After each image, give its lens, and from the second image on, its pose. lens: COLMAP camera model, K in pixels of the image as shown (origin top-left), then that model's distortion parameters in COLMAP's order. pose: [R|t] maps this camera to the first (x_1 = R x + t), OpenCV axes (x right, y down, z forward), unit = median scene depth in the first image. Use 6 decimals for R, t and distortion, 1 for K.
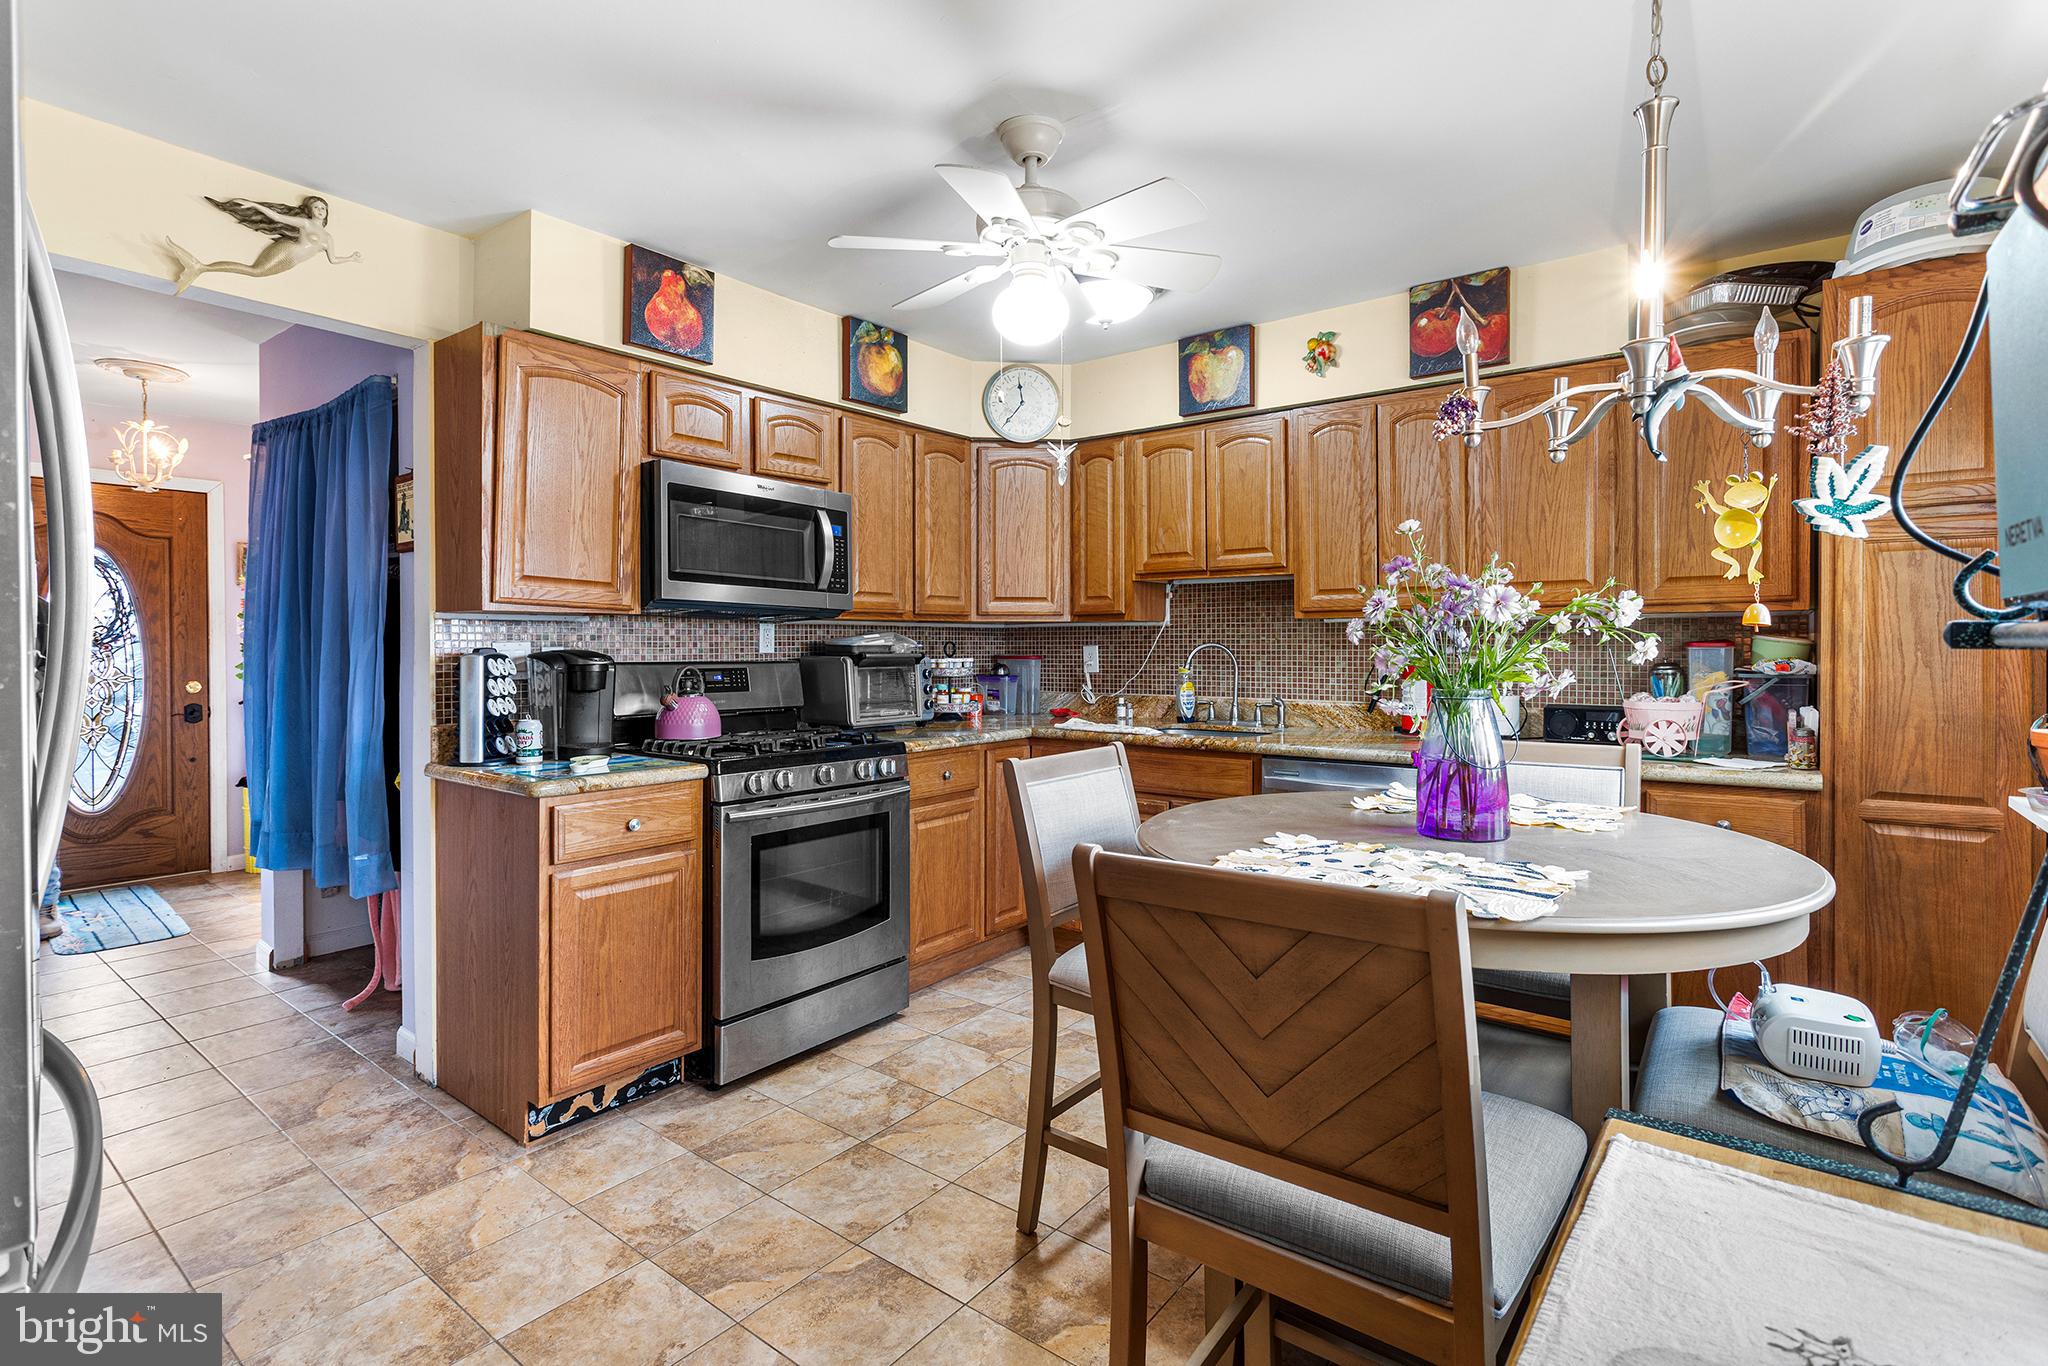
lens RADIAL K [[967.8, 0, 1017.1], [0, 967.8, 660.5], [0, 0, 1]] dist [0.003231, -0.000221]
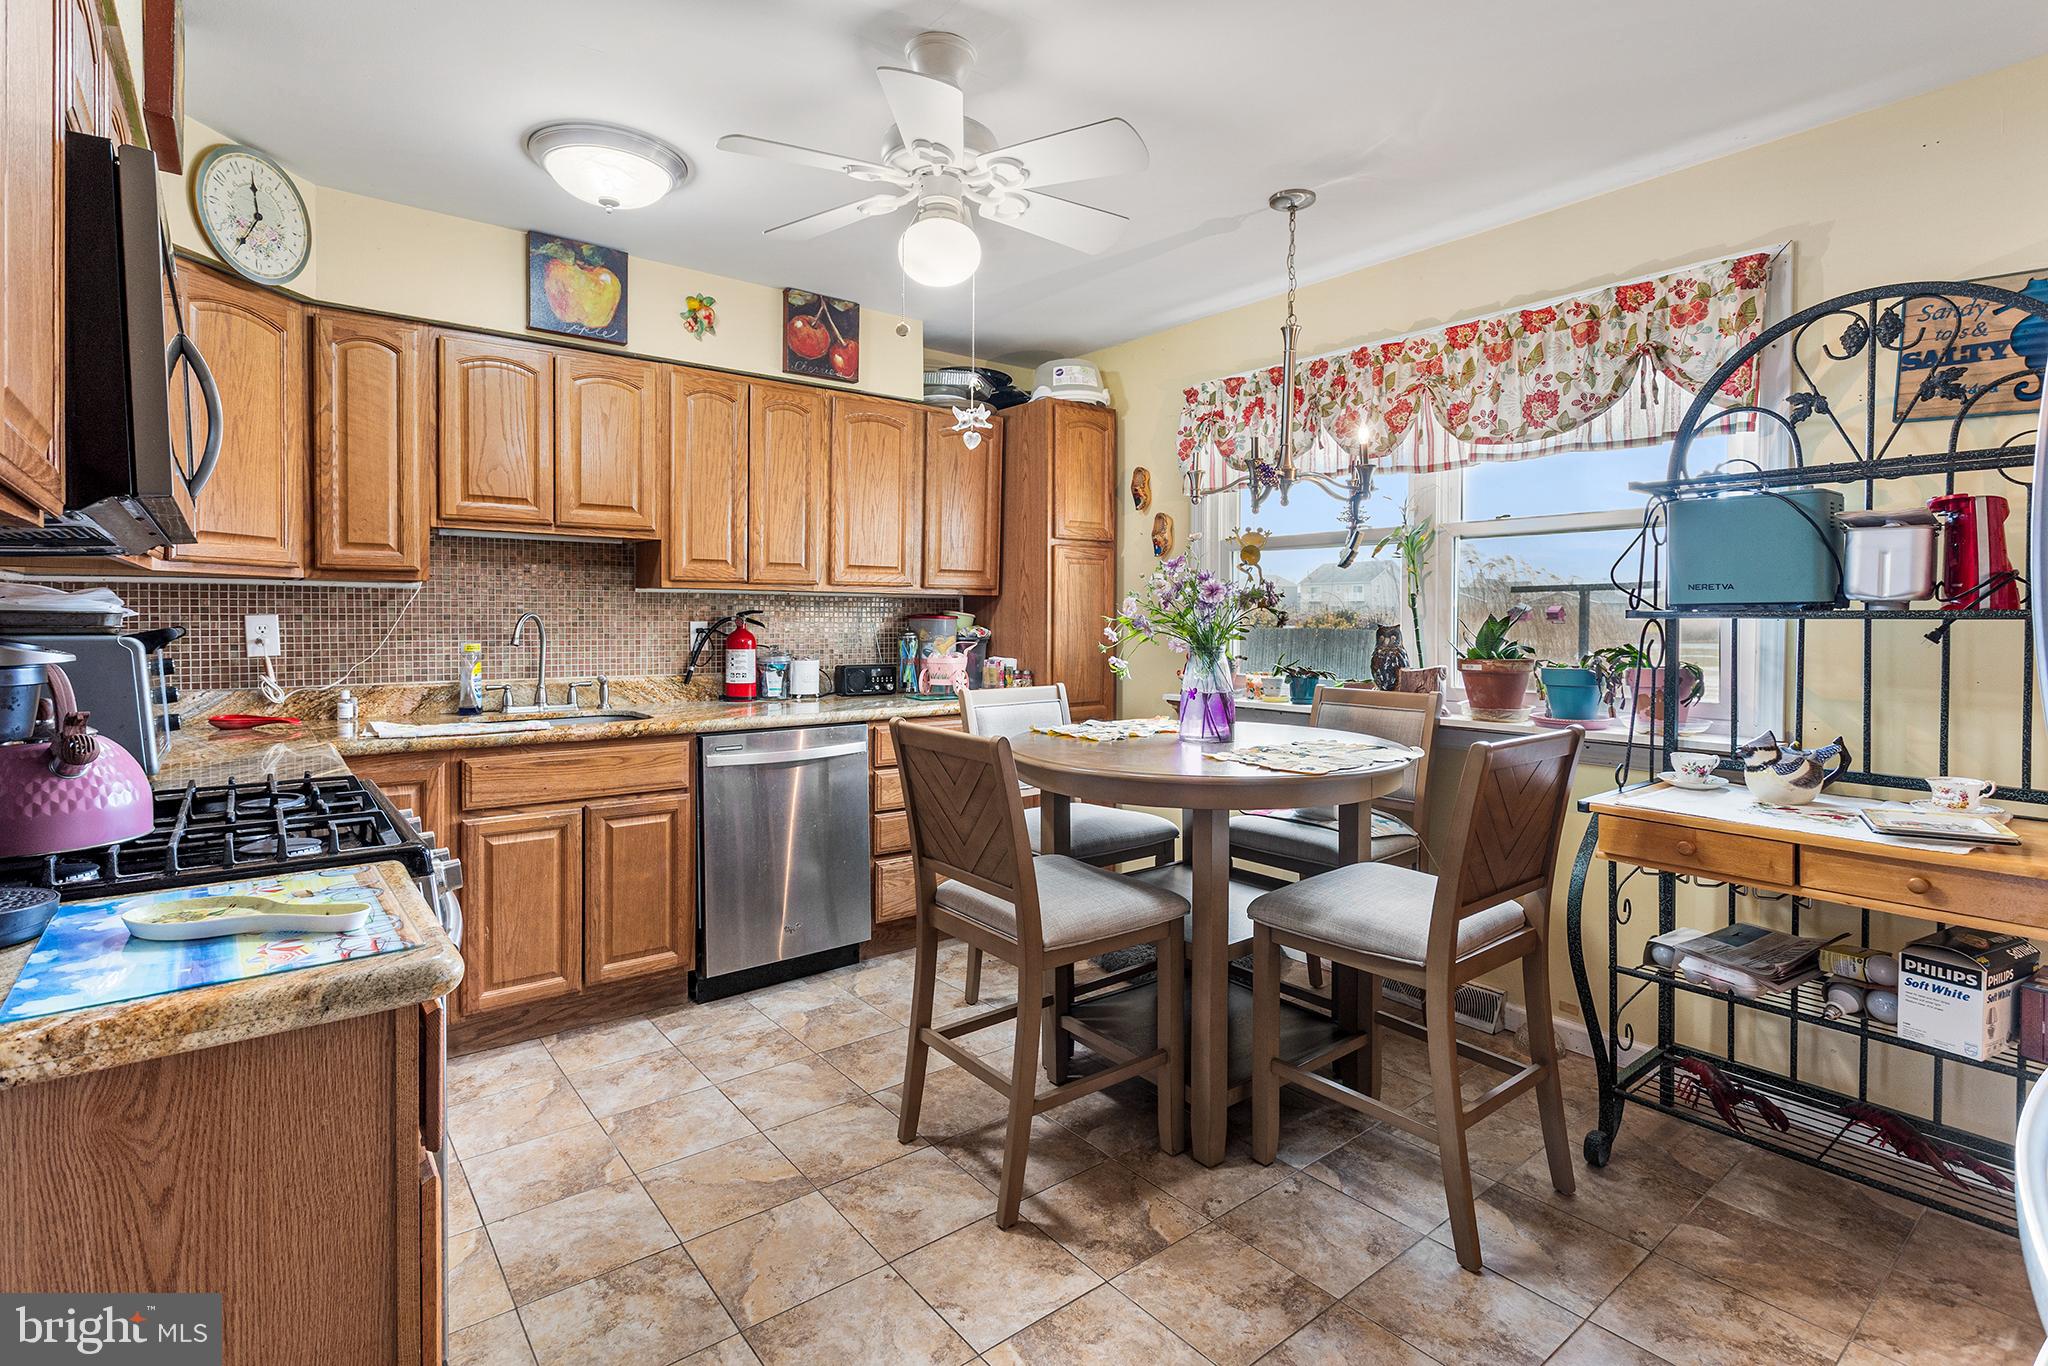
lens RADIAL K [[988.2, 0, 1027.4], [0, 988.2, 625.0], [0, 0, 1]] dist [0.001846, 0.000207]
pose [[0.241127, -0.007203, 0.970467, -0.555307], [0.006454, 0.999962, 0.005818, -0.010860], [-0.970472, 0.004861, 0.241165, 0.434404]]
